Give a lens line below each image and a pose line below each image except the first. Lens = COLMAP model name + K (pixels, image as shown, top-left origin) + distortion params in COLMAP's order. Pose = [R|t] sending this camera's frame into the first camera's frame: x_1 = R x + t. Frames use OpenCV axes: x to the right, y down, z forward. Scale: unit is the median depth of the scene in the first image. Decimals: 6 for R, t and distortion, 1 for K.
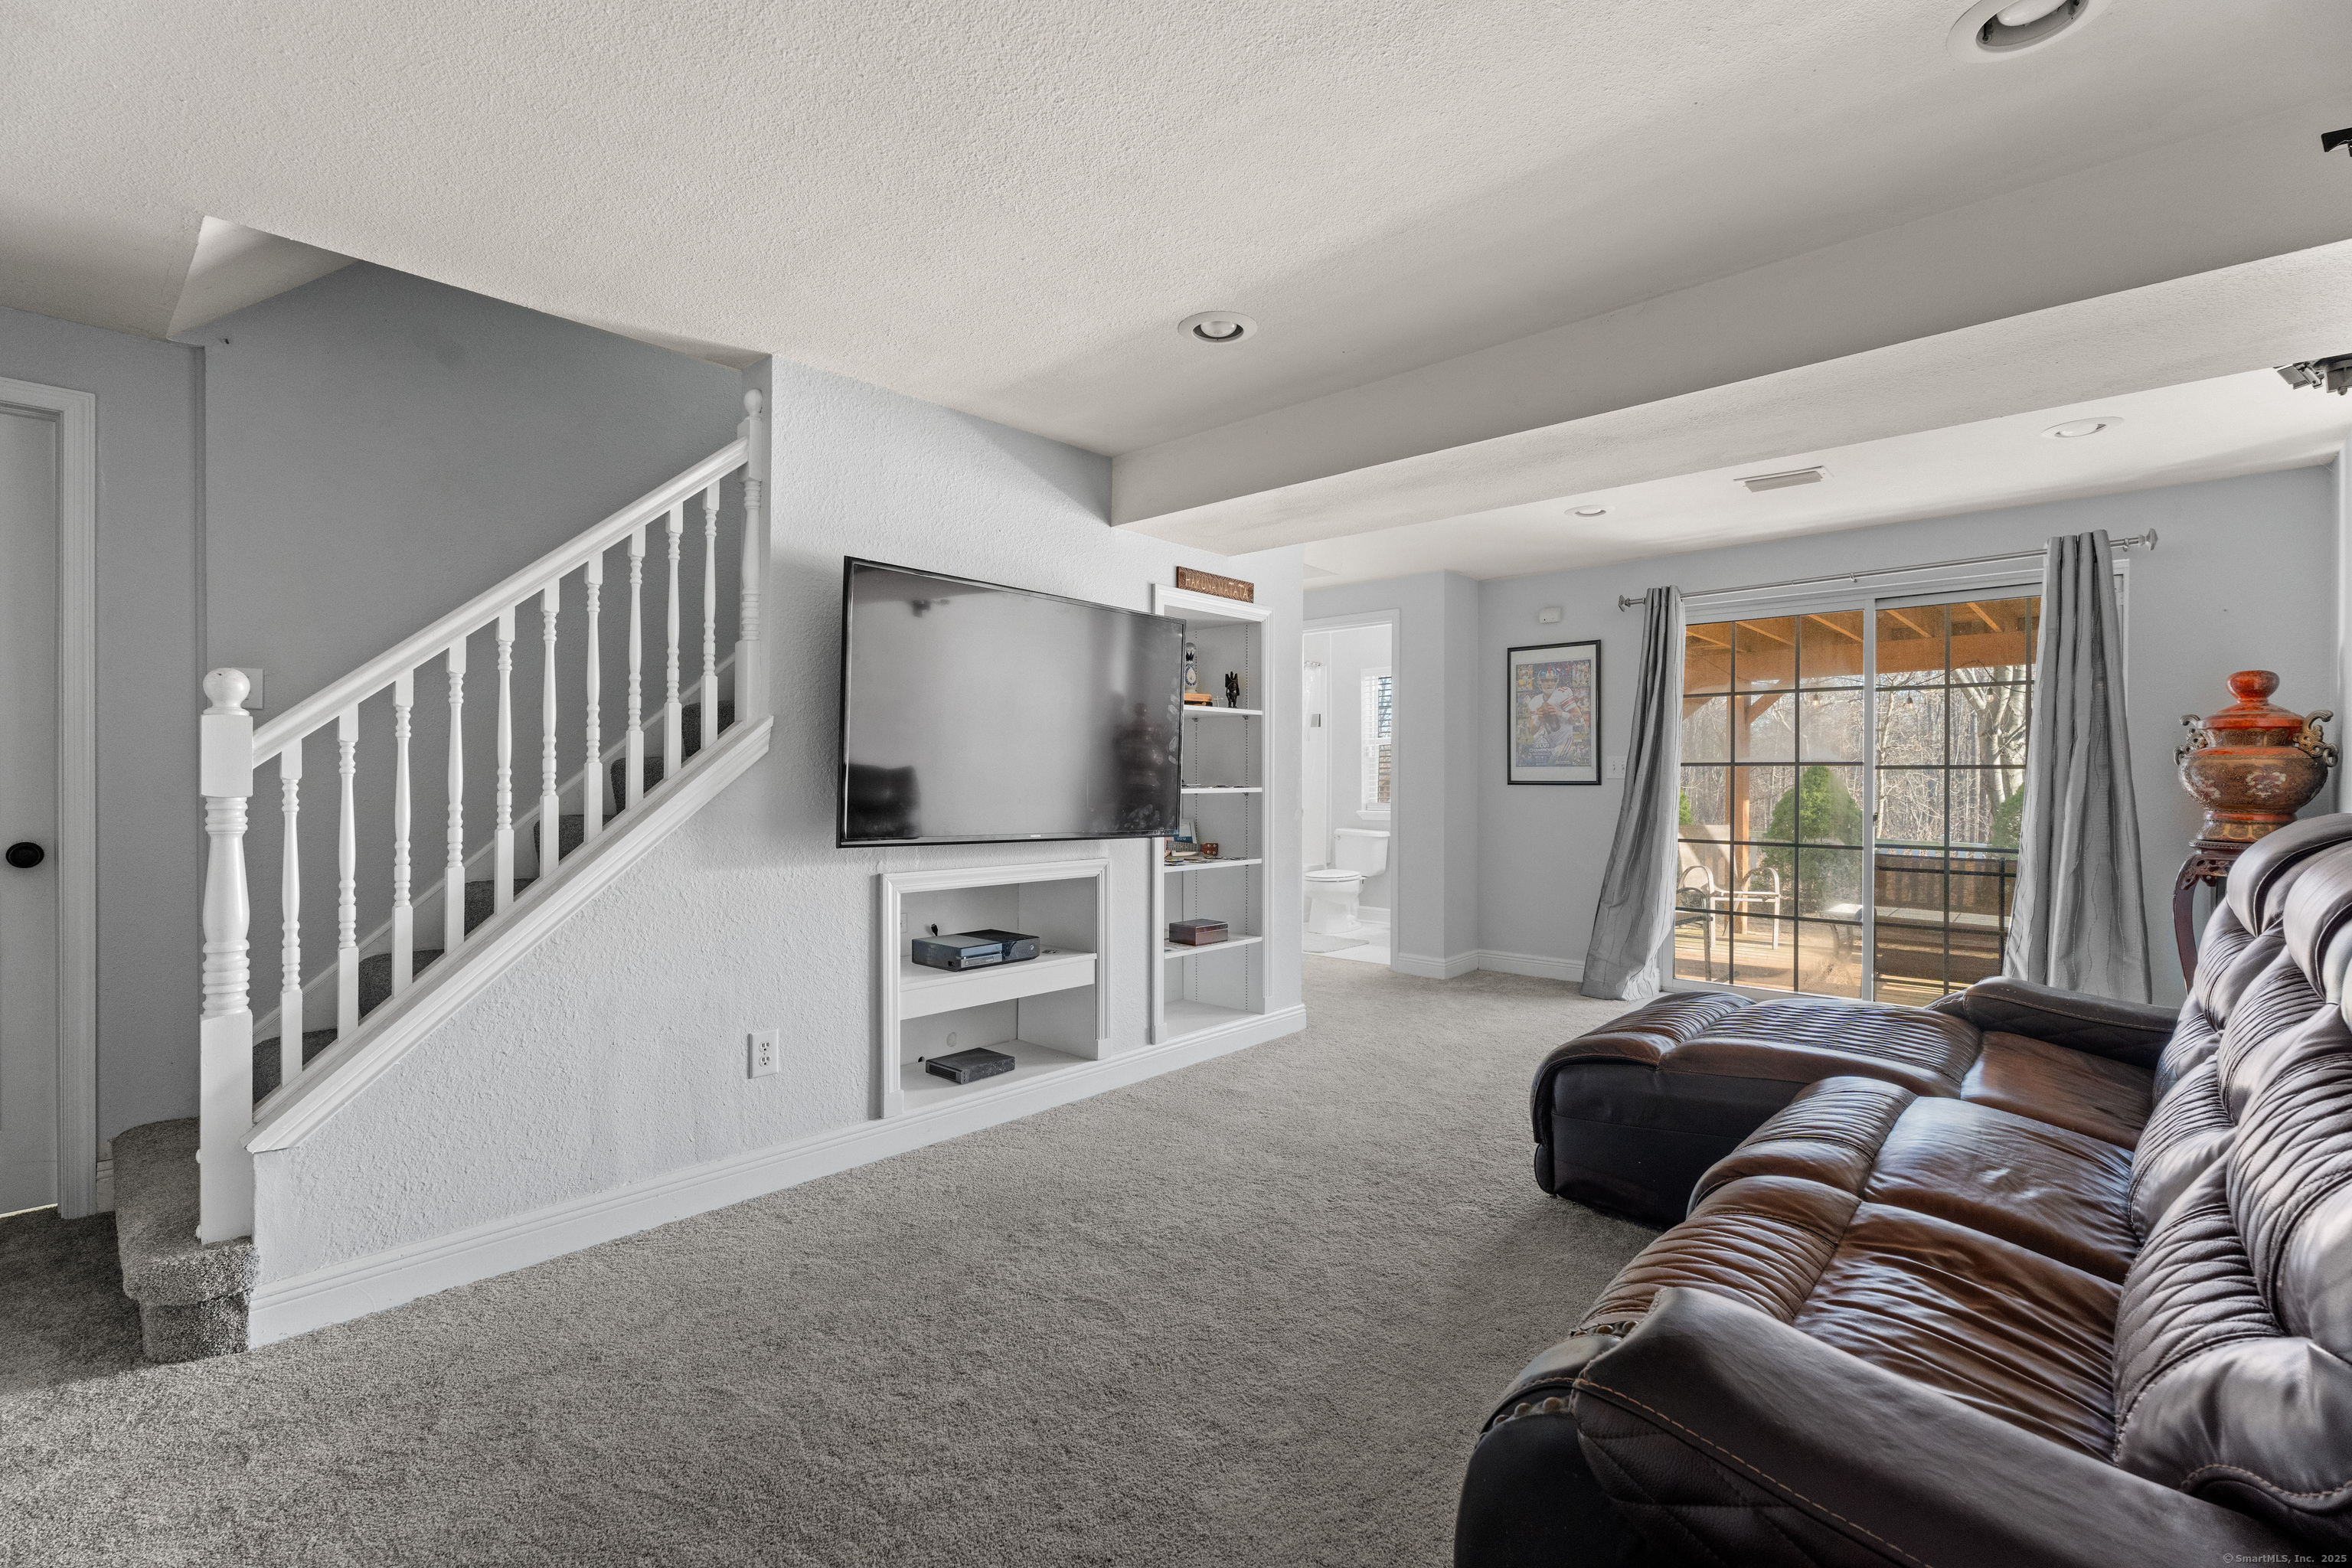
lens RADIAL K [[1040.3, 0, 1176.5], [0, 1040.3, 781.4], [0, 0, 1]] dist [0.003665, -0.001317]
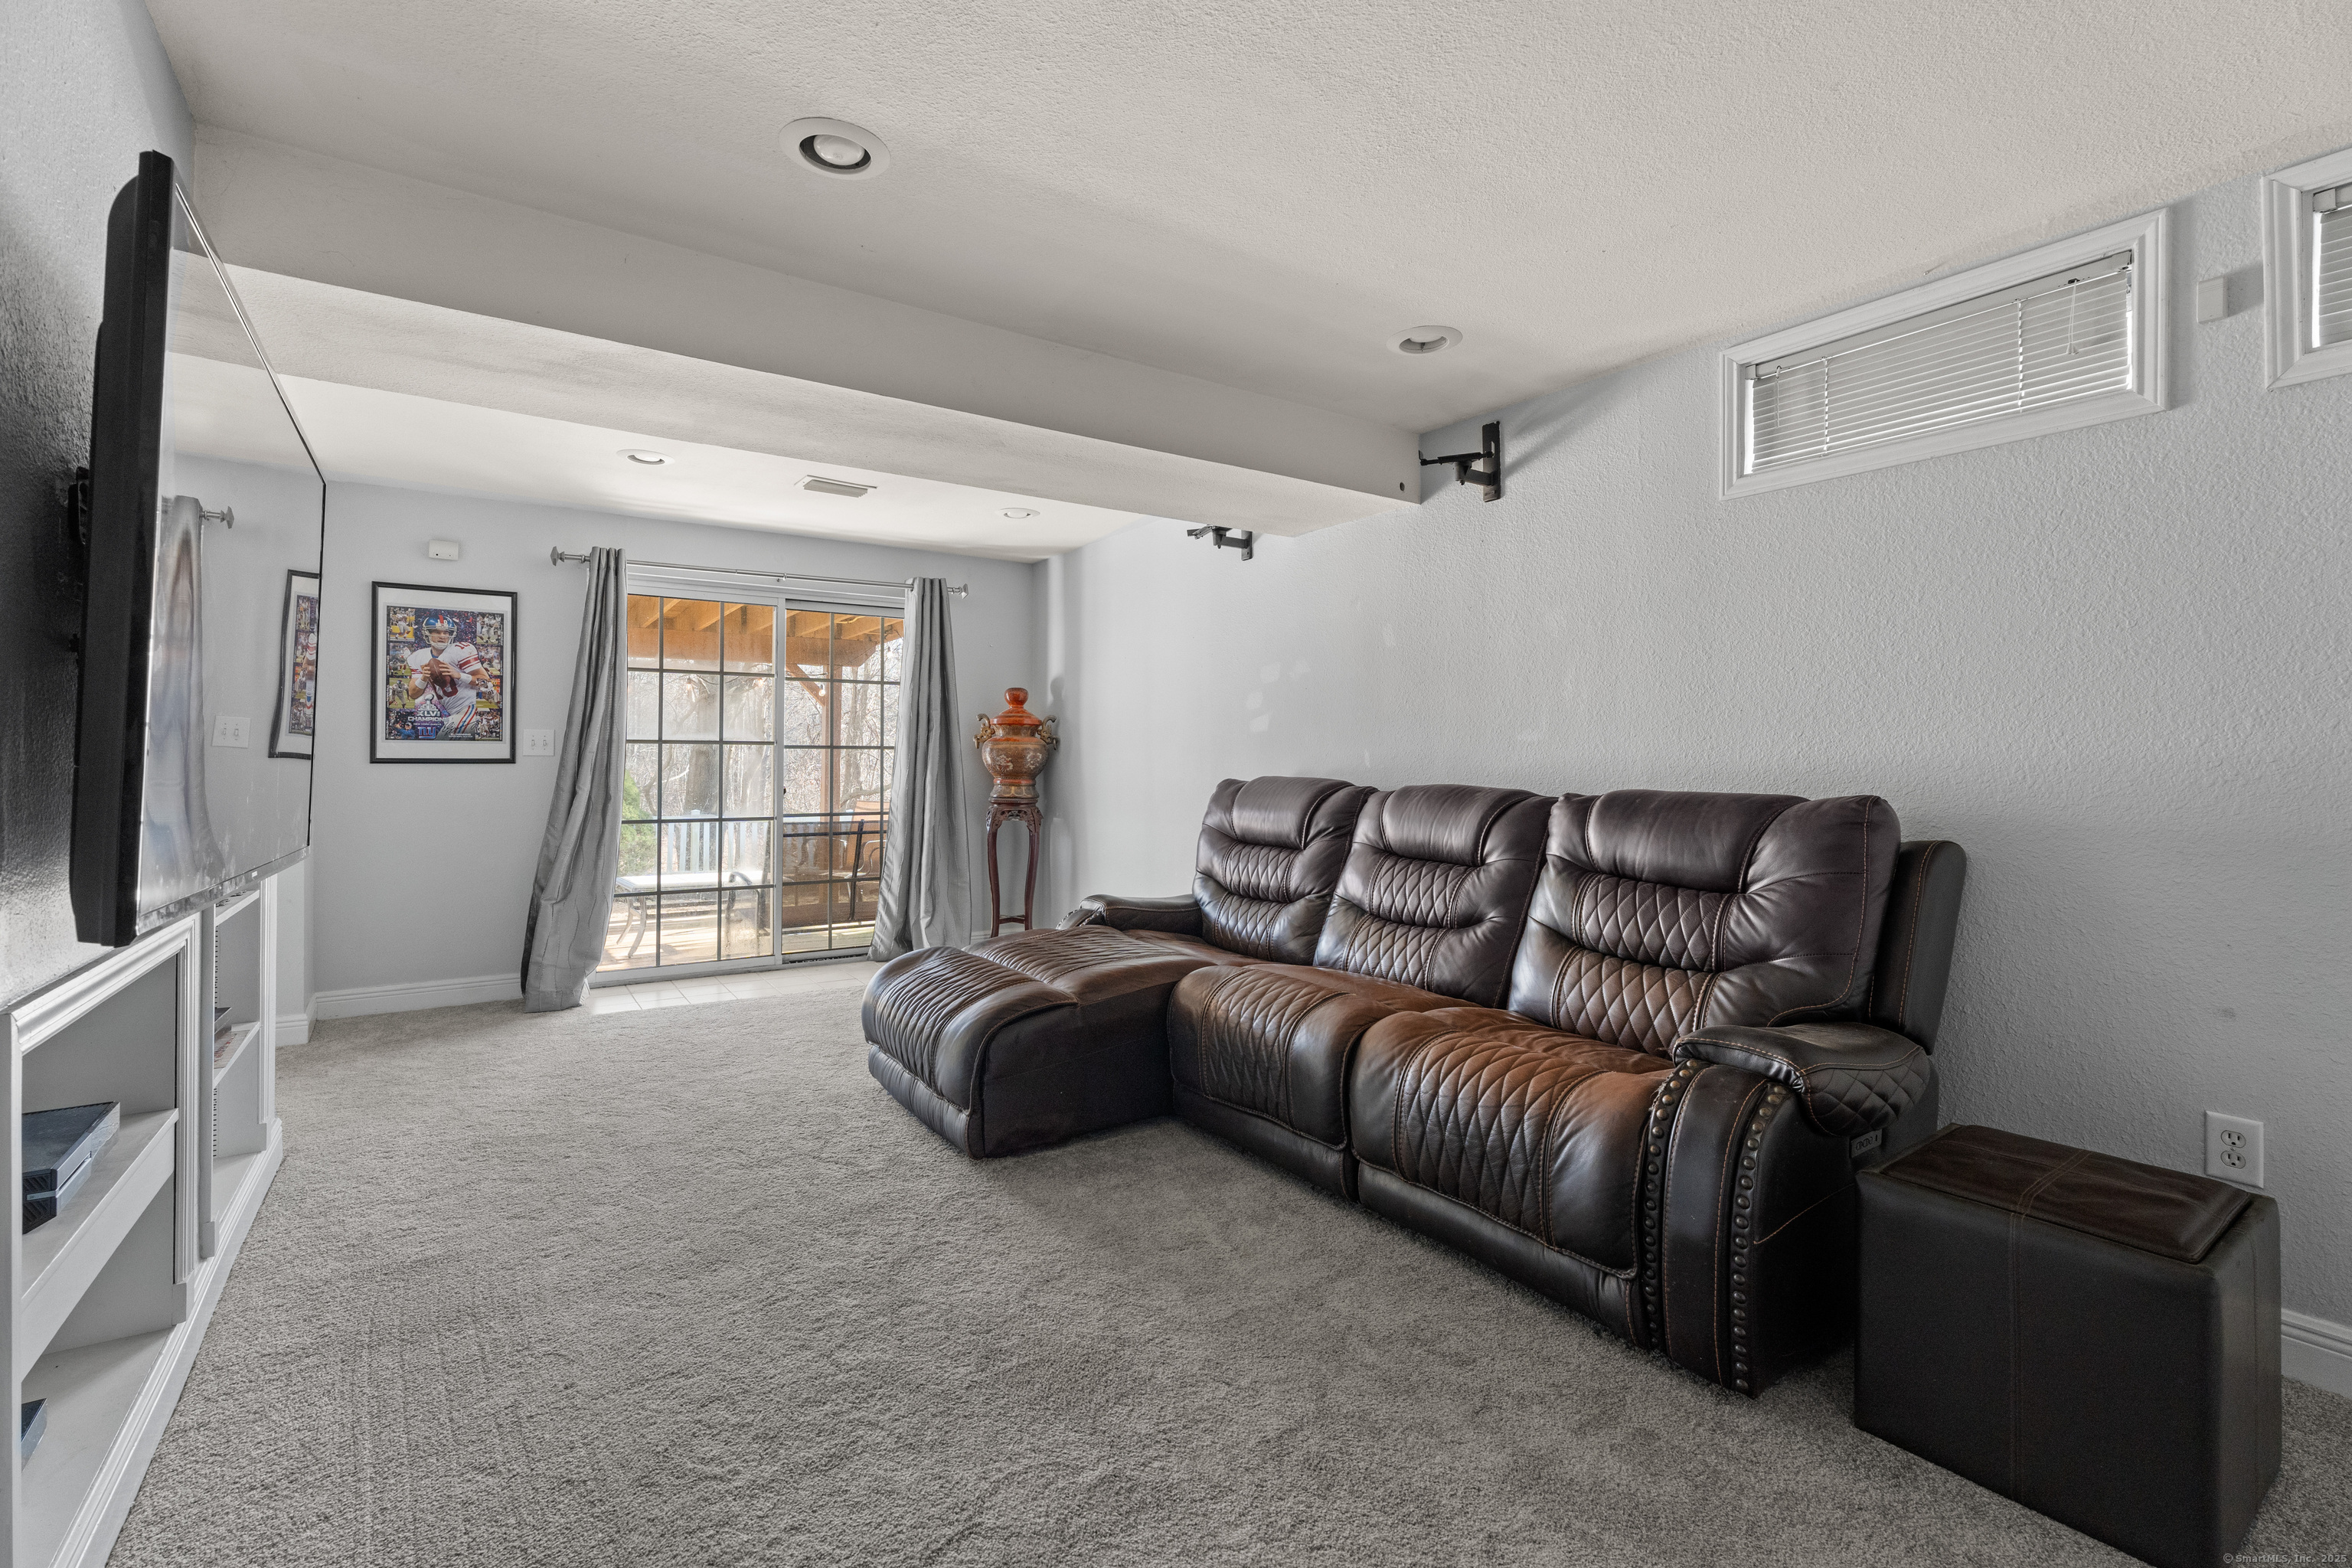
lens RADIAL K [[1040.3, 0, 1191.3], [0, 1040.3, 747.8], [0, 0, 1]] dist [0.003665, -0.001317]
pose [[0.245443, 0.009167, 0.969368, -0.296358], [-0.000720, 0.999957, -0.009274, -0.001684], [-0.969411, 0.001579, 0.245439, 0.270931]]
